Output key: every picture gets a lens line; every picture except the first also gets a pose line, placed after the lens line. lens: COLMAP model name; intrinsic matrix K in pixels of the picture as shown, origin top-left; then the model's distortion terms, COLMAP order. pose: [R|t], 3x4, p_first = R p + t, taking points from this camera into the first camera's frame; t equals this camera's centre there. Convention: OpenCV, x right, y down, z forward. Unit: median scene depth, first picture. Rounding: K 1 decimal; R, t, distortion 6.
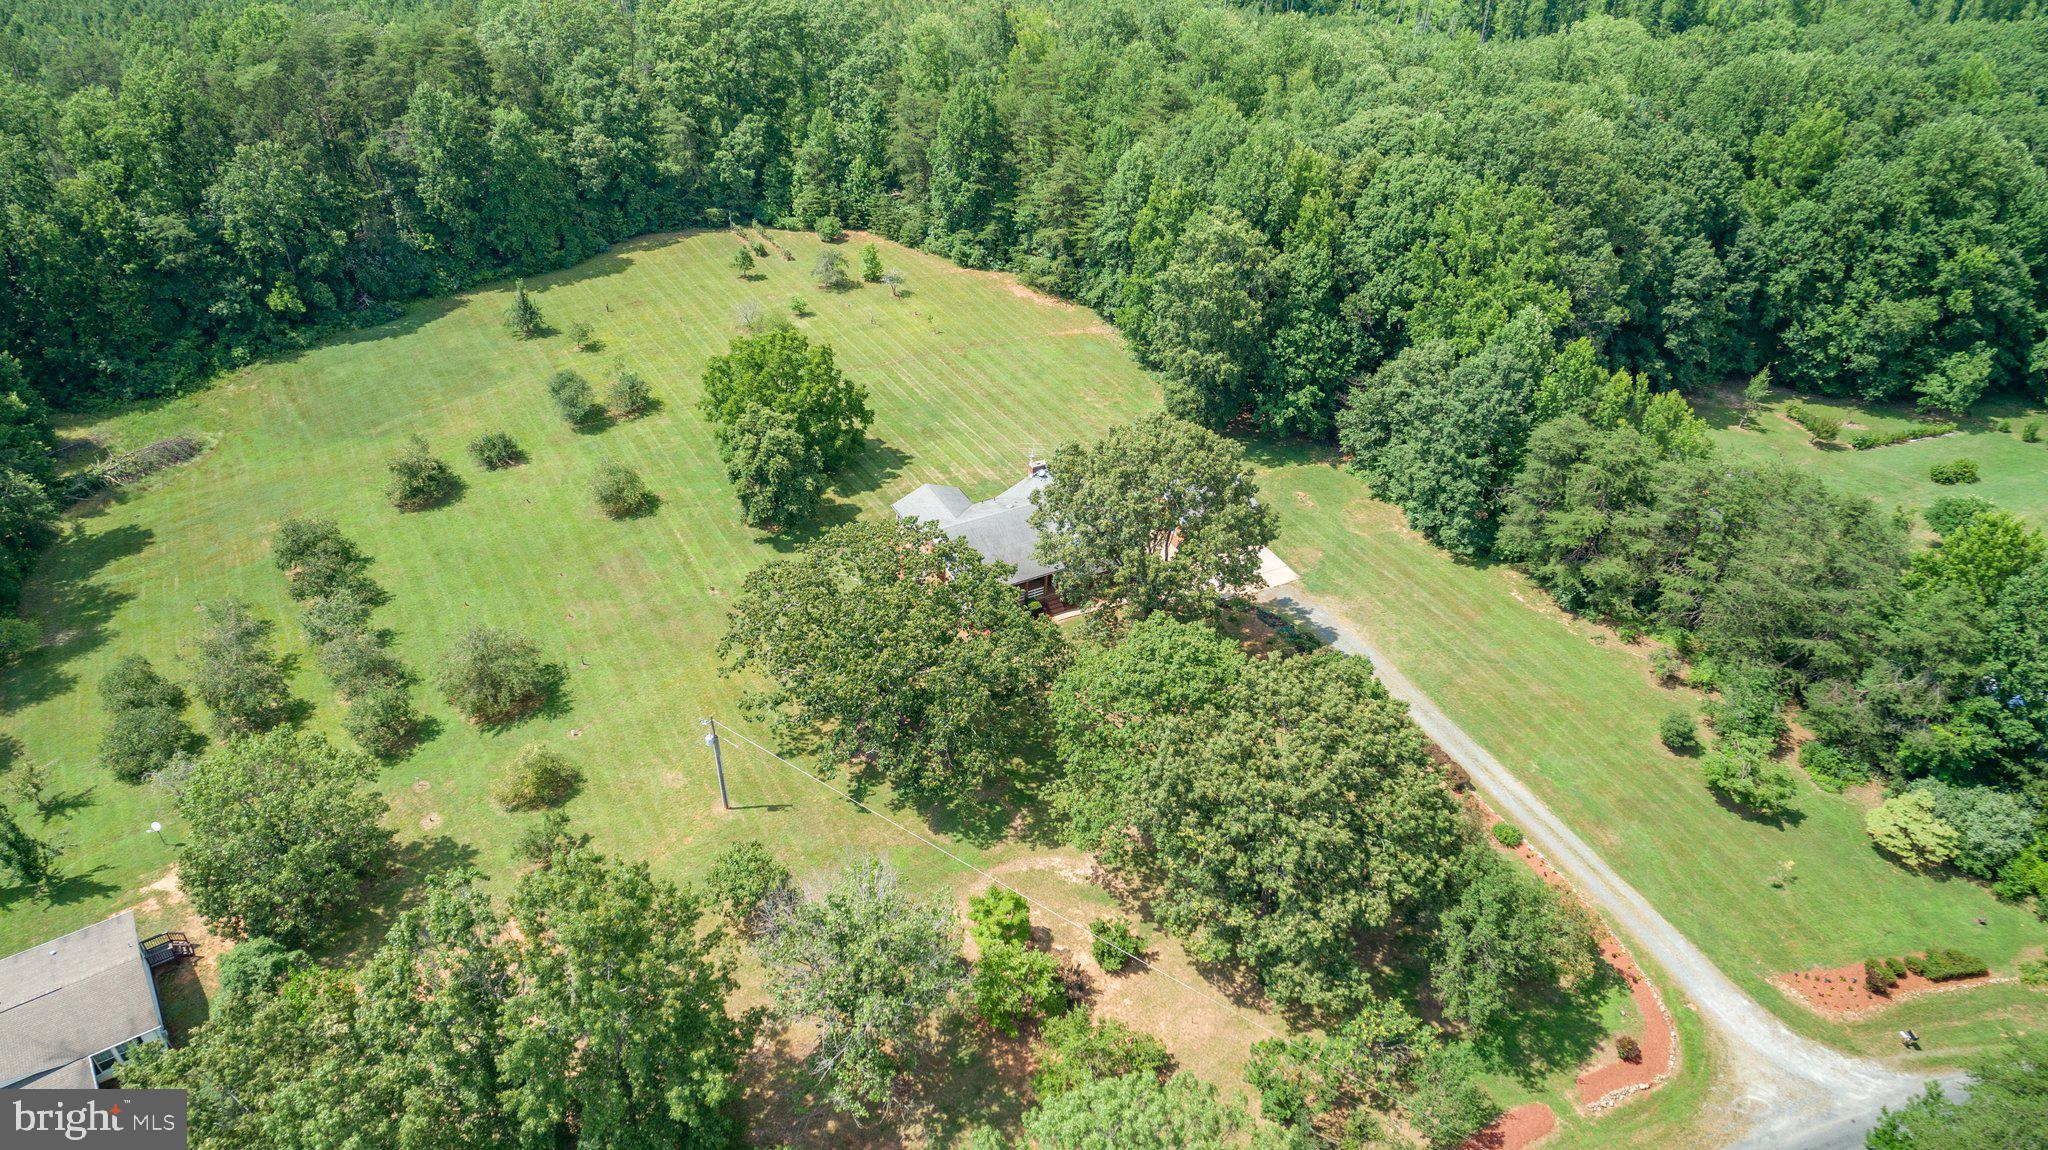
lens RADIAL K [[1378.9, 0, 1019.0], [0, 1378.9, 574.9], [0, 0, 1]] dist [-0.011889, 0.009533]
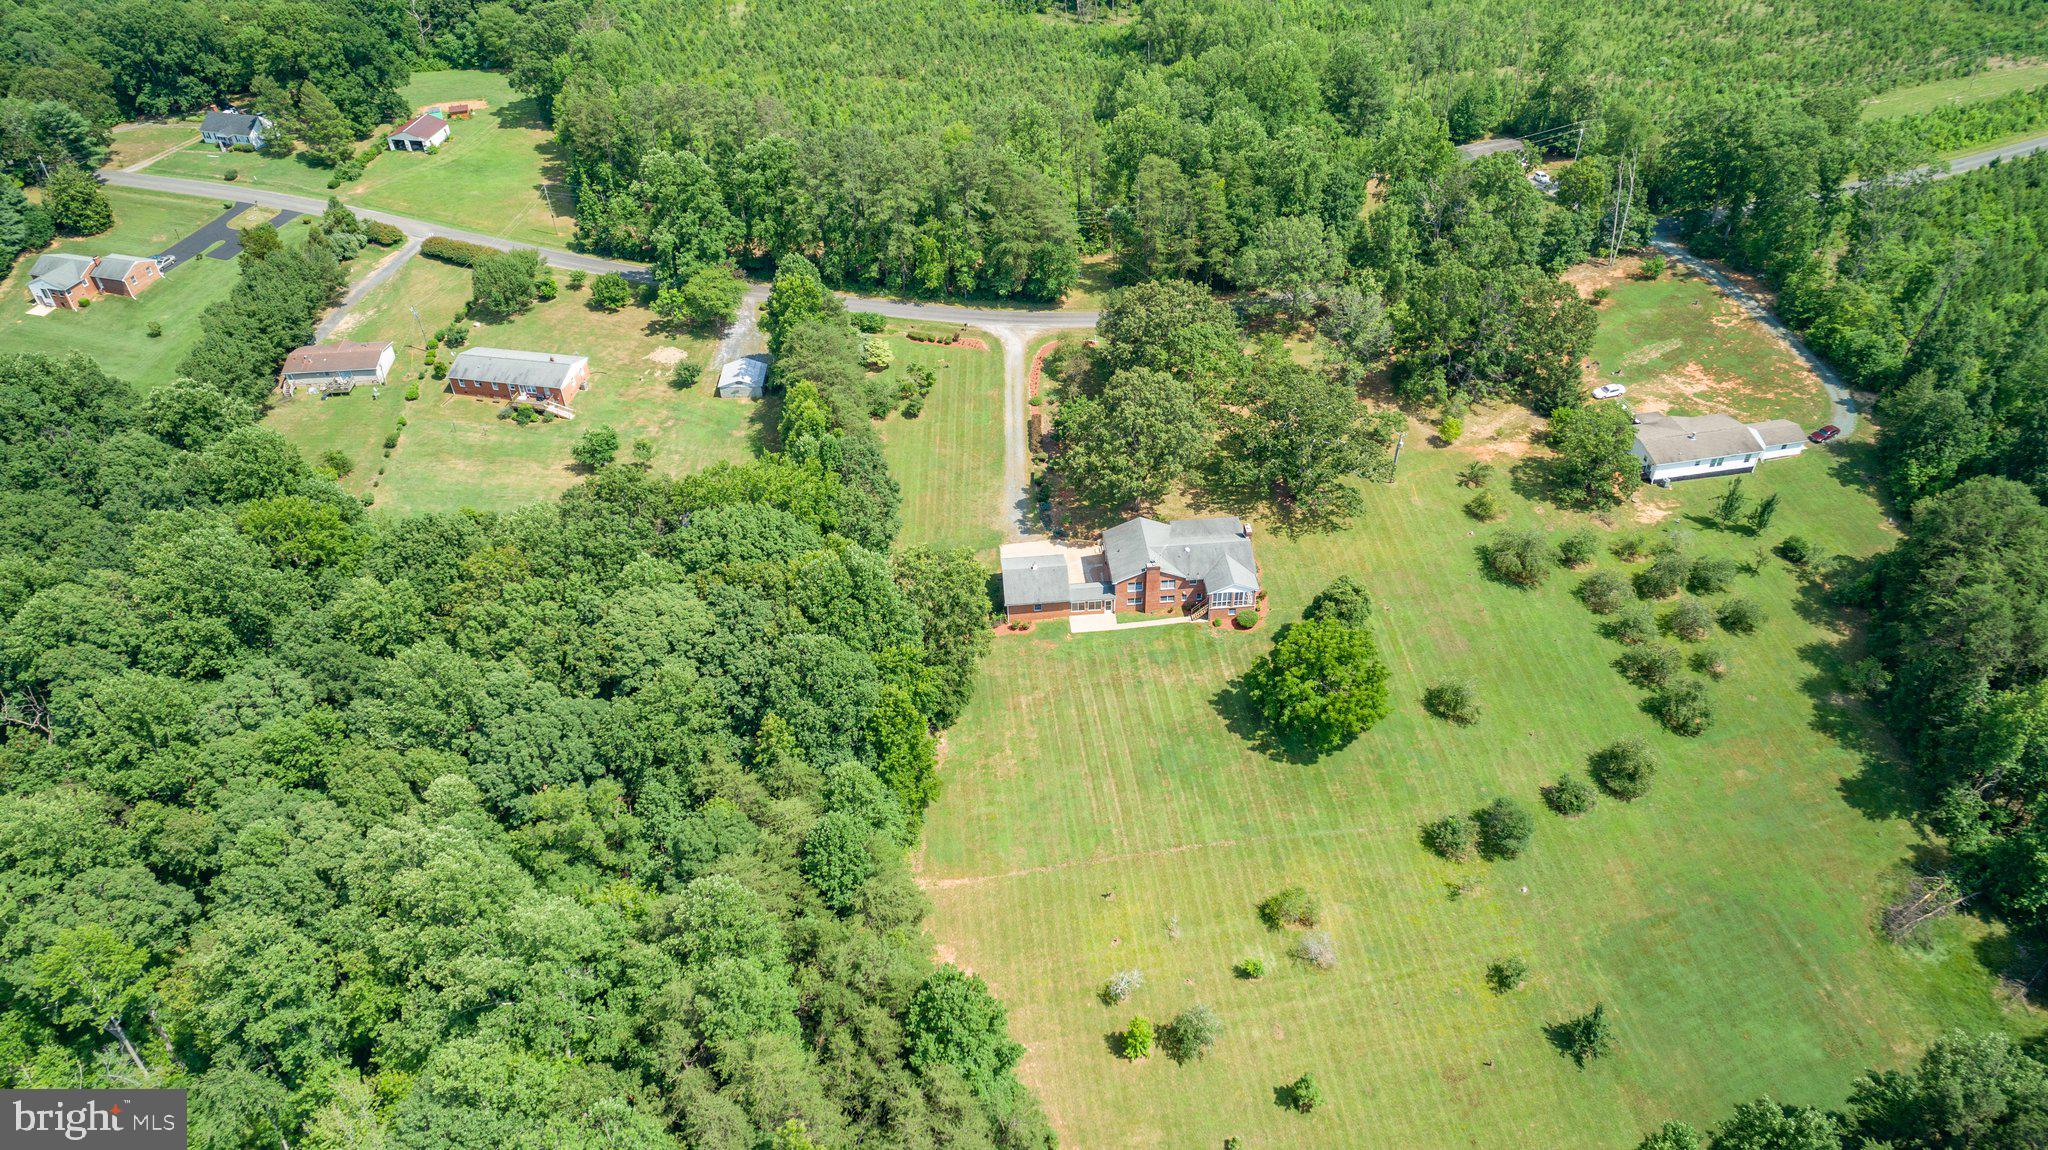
lens RADIAL K [[1378.9, 0, 1023.0], [0, 1378.9, 576.9], [0, 0, 1]] dist [-0.011889, 0.009533]
pose [[-0.911223, -0.270586, 0.310574, -0.271884], [0.238910, 0.267026, 0.933605, -1.268622], [-0.335552, 0.924922, -0.178675, 1.174637]]
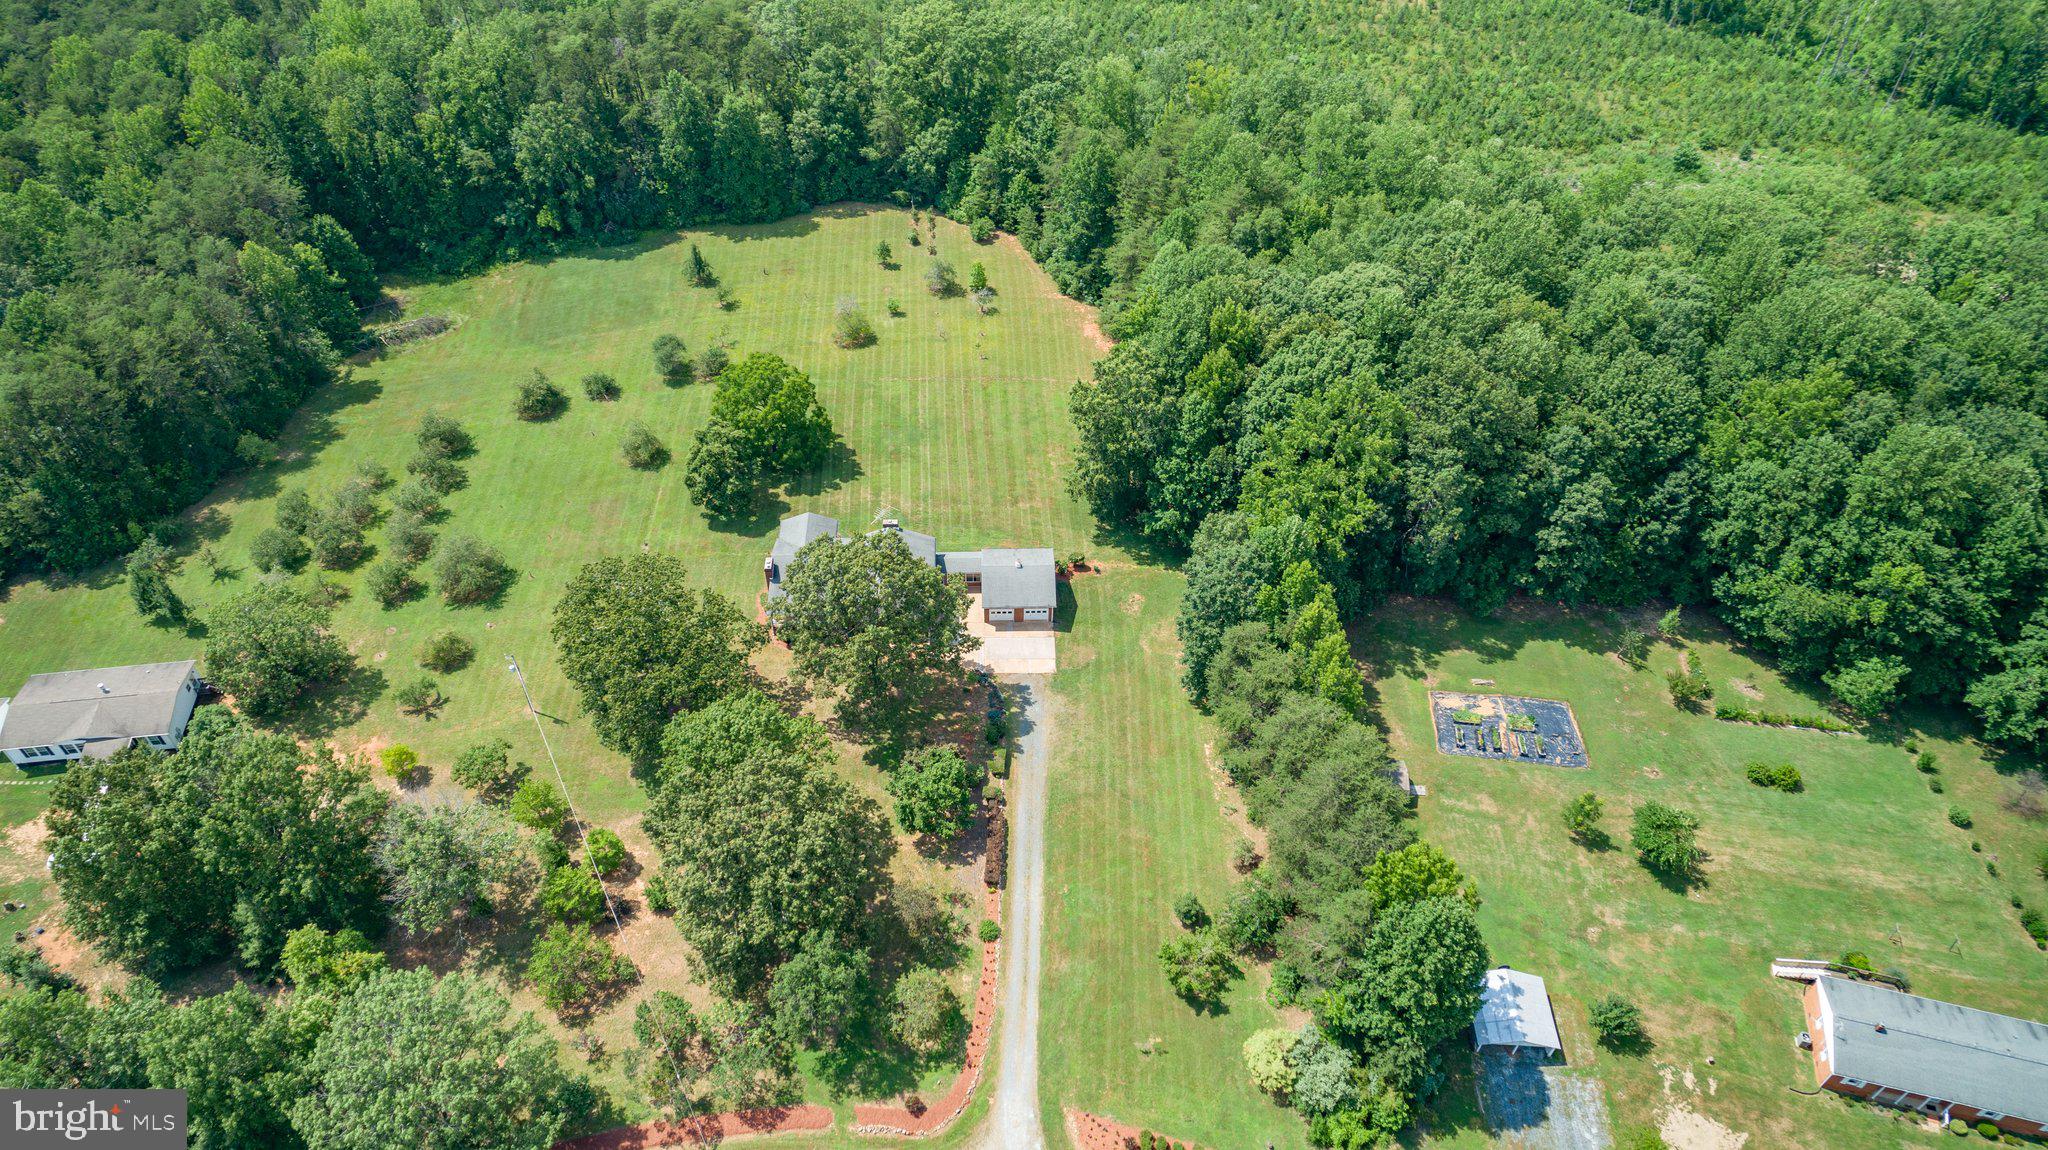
lens RADIAL K [[1378.9, 0, 1019.4], [0, 1378.9, 575.4], [0, 0, 1]] dist [-0.011889, 0.009533]
pose [[0.889410, 0.305932, -0.339641, 0.512355], [-0.253553, 0.948415, 0.190314, -0.276271], [0.380344, -0.083150, 0.921100, -0.120813]]
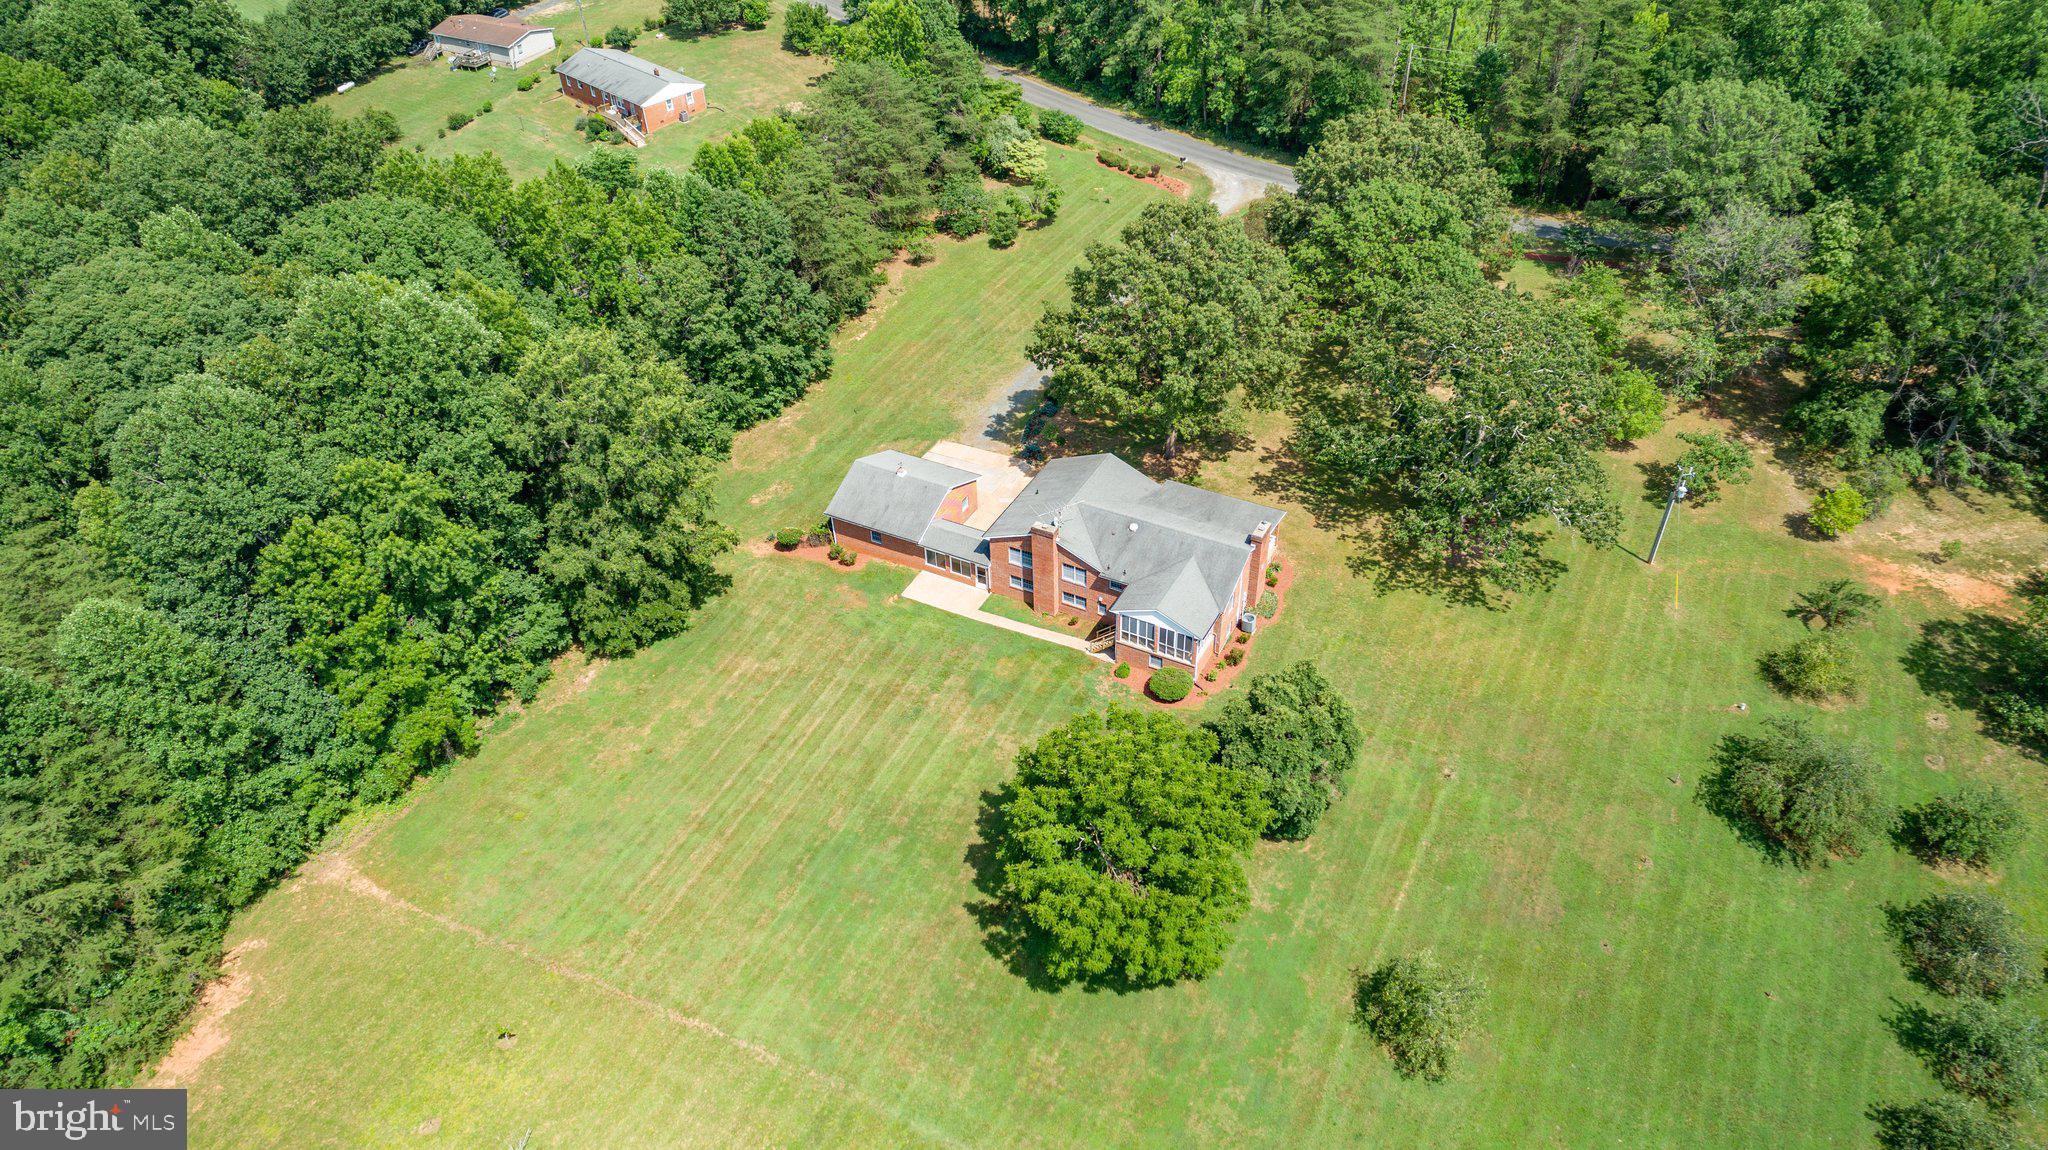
lens RADIAL K [[1378.9, 0, 1021.5], [0, 1378.9, 579.0], [0, 0, 1]] dist [-0.011889, 0.009533]
pose [[-0.549811, -0.545275, 0.632758, -0.428965], [0.503548, 0.388035, 0.771925, -0.597590], [-0.666444, 0.743037, 0.061226, 0.885665]]
